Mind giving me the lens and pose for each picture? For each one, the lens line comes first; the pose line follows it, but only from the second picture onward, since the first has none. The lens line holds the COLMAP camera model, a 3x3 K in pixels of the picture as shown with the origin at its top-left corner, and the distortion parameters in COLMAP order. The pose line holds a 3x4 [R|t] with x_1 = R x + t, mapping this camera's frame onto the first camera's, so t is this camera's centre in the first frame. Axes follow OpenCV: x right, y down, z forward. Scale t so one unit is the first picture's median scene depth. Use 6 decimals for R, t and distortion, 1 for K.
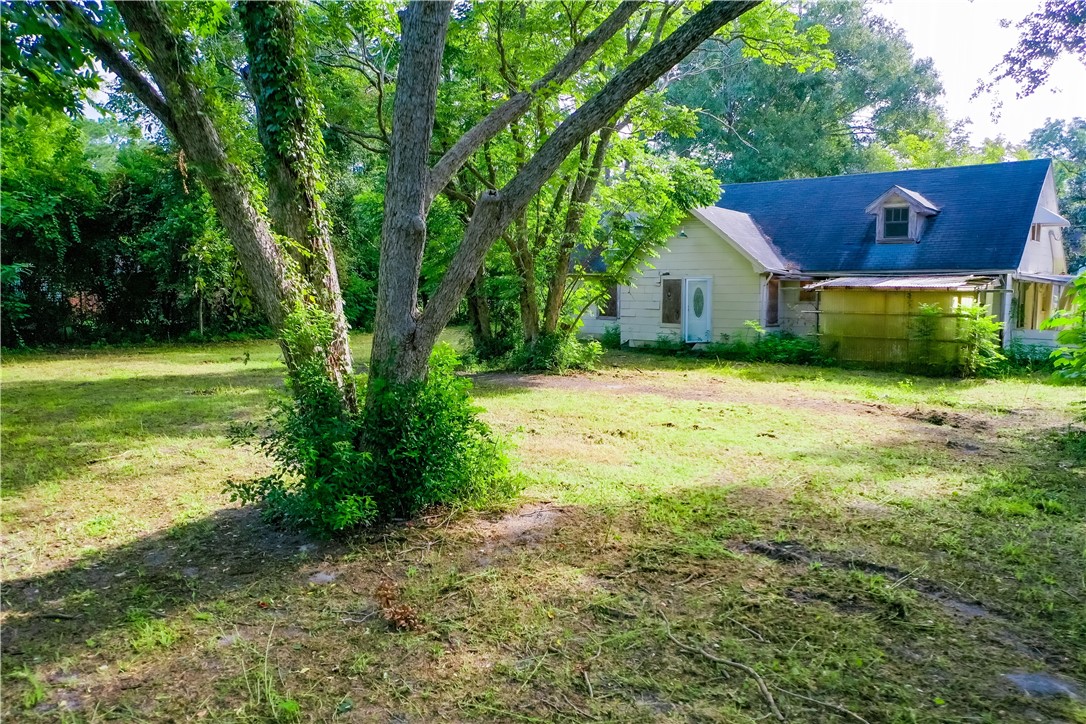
lens RADIAL K [[858.0, 0, 542.0], [0, 858.0, 363.5], [0, 0, 1]] dist [-0.008637, 0.011416]
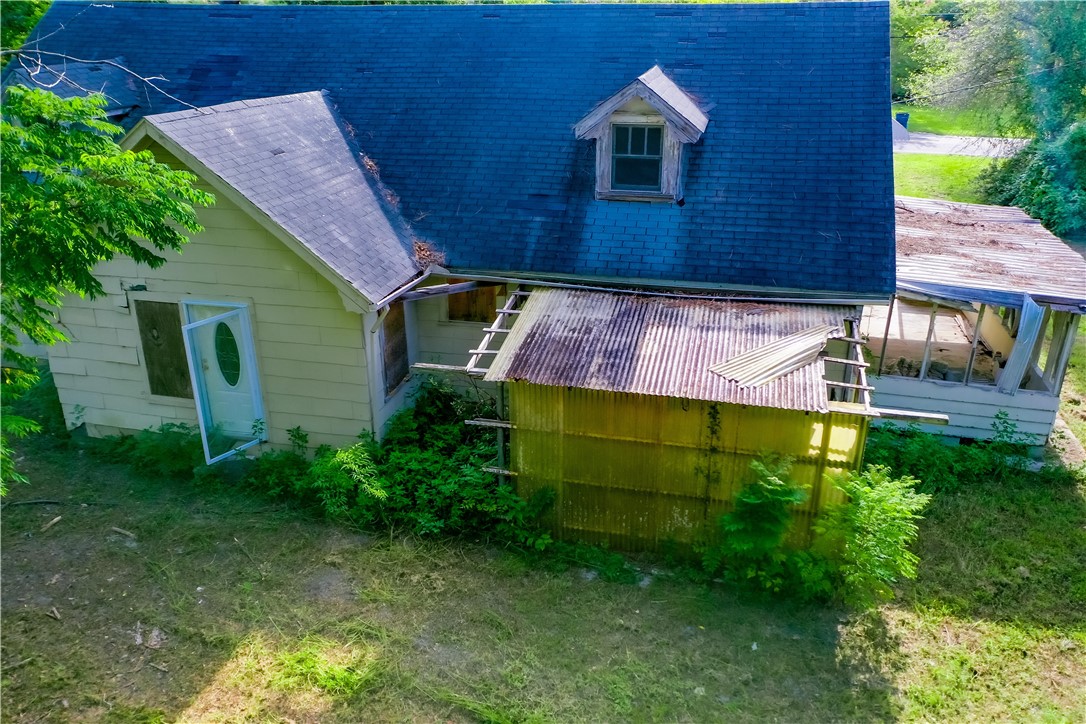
lens RADIAL K [[858.0, 0, 545.2], [0, 858.0, 361.9], [0, 0, 1]] dist [-0.008637, 0.011416]
pose [[0.904093, -0.169065, 0.392469, 0.164211], [0.040941, 0.948455, 0.314255, -0.206110], [-0.425369, -0.268048, 0.864414, 0.581869]]
